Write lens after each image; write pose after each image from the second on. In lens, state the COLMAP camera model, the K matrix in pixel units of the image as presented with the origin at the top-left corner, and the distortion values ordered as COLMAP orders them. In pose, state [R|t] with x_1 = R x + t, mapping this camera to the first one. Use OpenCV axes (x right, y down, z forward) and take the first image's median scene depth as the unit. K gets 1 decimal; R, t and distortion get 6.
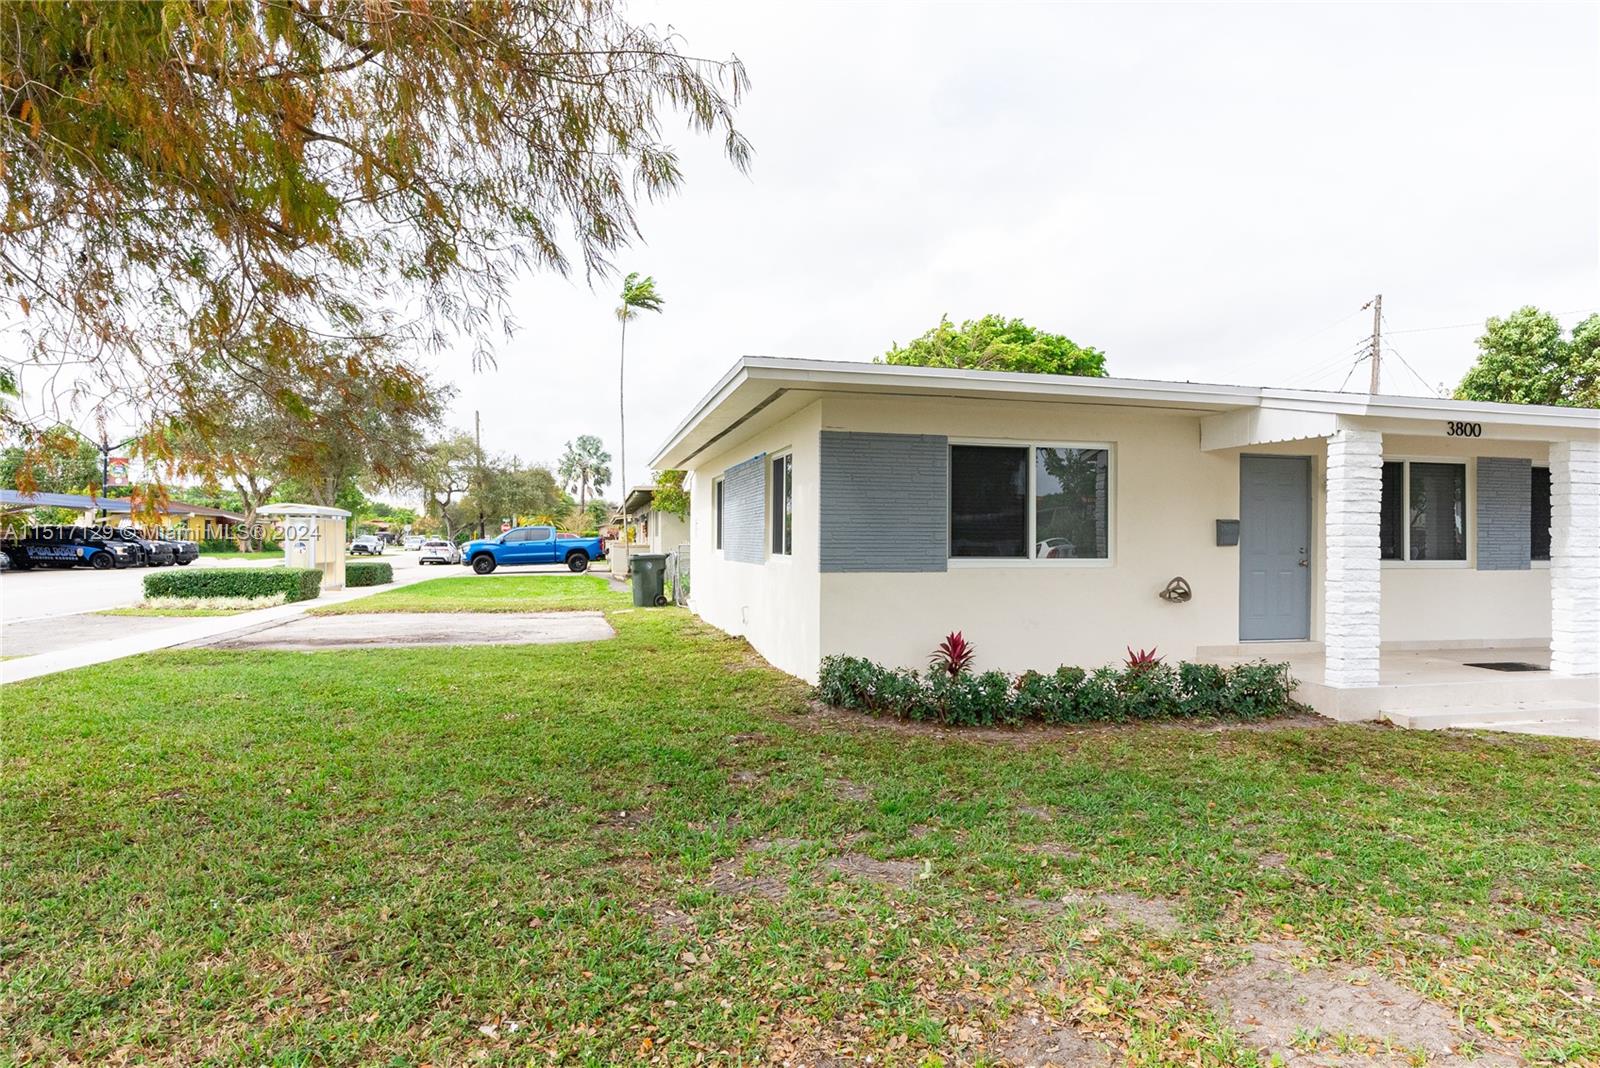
lens RADIAL K [[896.9, 0, 800.0], [0, 896.9, 534.0], [0, 0, 1]] dist [-0.001725, 0.003611]
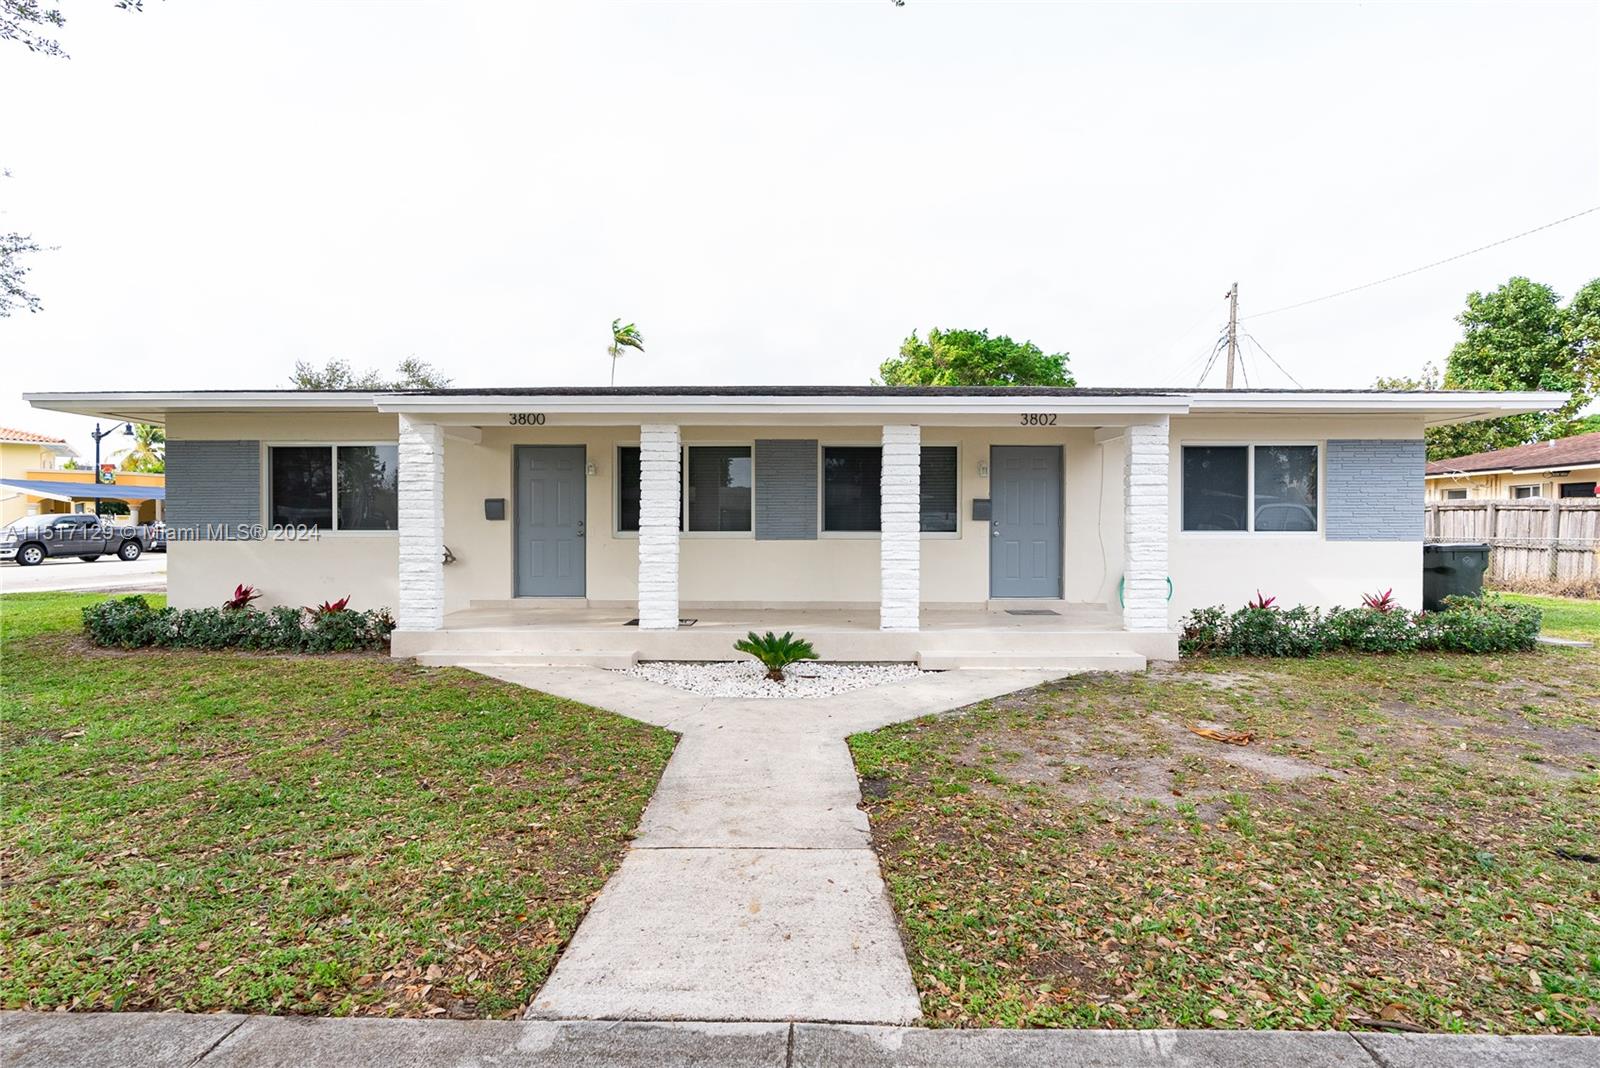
lens RADIAL K [[733.1, 0, 804.0], [0, 733.1, 531.9], [0, 0, 1]] dist [-0.014689, 0.005698]
pose [[0.964191, -0.004316, -0.265174, 1.060214], [0.008255, 0.999871, 0.013742, 0.017879], [0.265081, -0.015439, 0.964103, 0.124874]]
